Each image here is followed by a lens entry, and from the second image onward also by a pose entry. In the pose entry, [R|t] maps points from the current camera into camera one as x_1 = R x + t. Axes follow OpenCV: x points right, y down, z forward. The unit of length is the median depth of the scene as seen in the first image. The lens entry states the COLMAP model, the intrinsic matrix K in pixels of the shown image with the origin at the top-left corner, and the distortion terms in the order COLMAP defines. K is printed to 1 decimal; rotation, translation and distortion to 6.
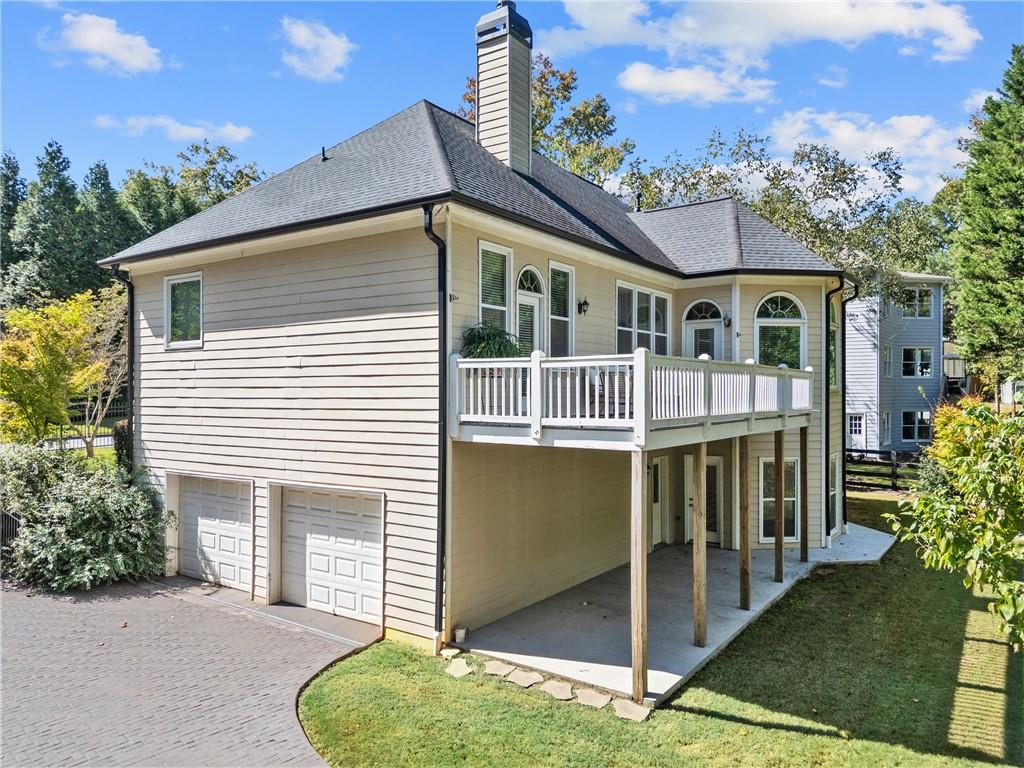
lens RADIAL K [[717.1, 0, 513.3], [0, 717.1, 387.3], [0, 0, 1]] dist [0.062032, -0.059539]
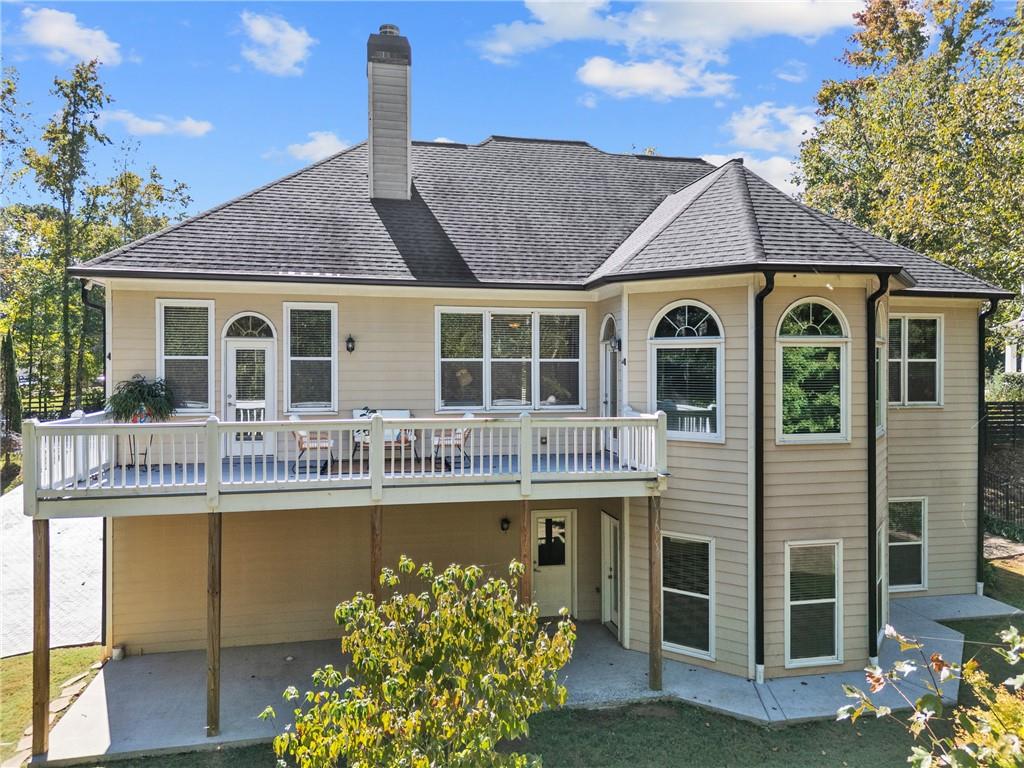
lens RADIAL K [[717.1, 0, 513.3], [0, 717.1, 387.3], [0, 0, 1]] dist [0.062032, -0.059539]
pose [[0.730812, 0.005166, -0.682560, 1.054075], [0.000303, 0.999969, 0.007892, -0.075440], [0.682579, -0.005974, 0.730787, 0.544058]]
